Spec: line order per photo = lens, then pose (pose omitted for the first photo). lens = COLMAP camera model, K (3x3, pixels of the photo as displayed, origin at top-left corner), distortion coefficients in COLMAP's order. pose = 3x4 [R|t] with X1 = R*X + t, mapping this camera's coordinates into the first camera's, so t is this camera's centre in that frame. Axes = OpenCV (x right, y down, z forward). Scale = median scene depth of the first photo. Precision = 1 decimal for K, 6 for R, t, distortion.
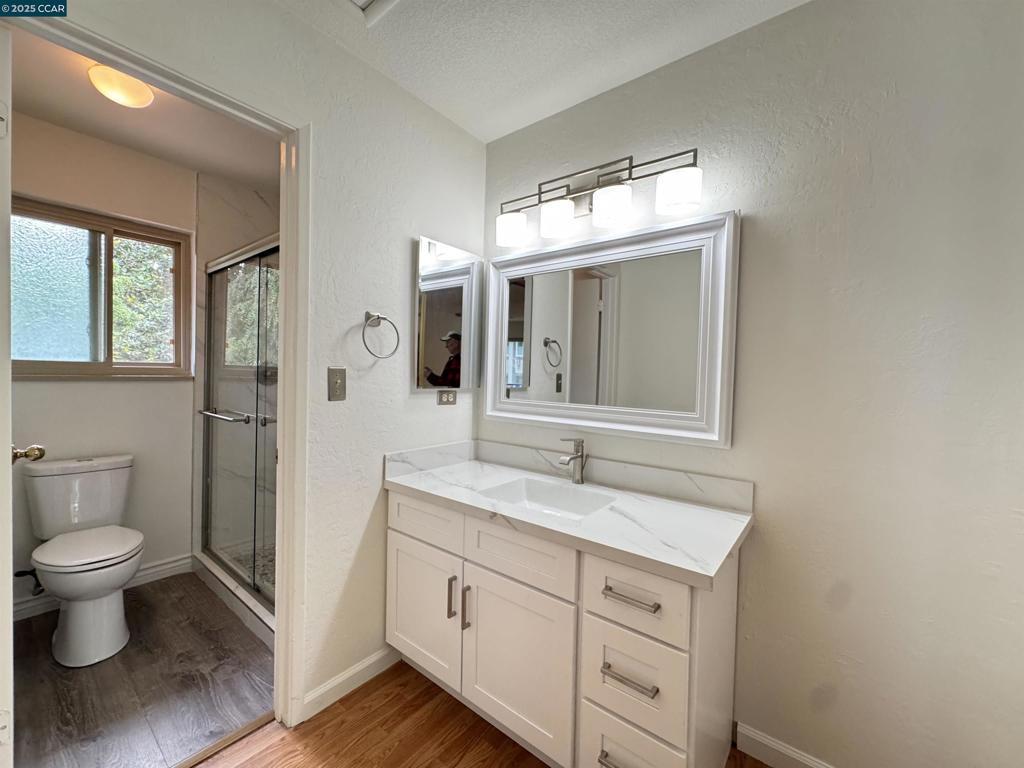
lens RADIAL K [[411.1, 0, 512.0], [0, 411.1, 384.0], [0, 0, 1]] dist [-0.002192, -0.000757]
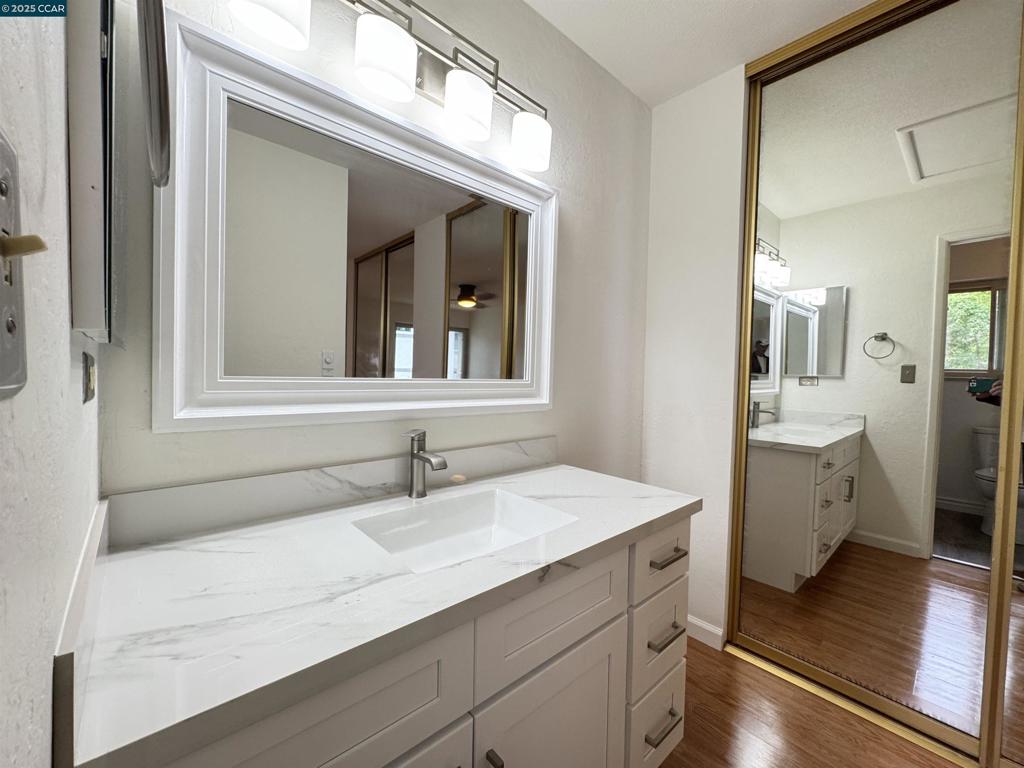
lens RADIAL K [[411.1, 0, 512.0], [0, 411.1, 384.0], [0, 0, 1]] dist [-0.002192, -0.000757]
pose [[0.178755, -0.048925, 0.982676, -0.514621], [0.003423, 0.998788, 0.049105, 0.031282], [-0.983888, -0.005414, 0.178706, 0.822973]]
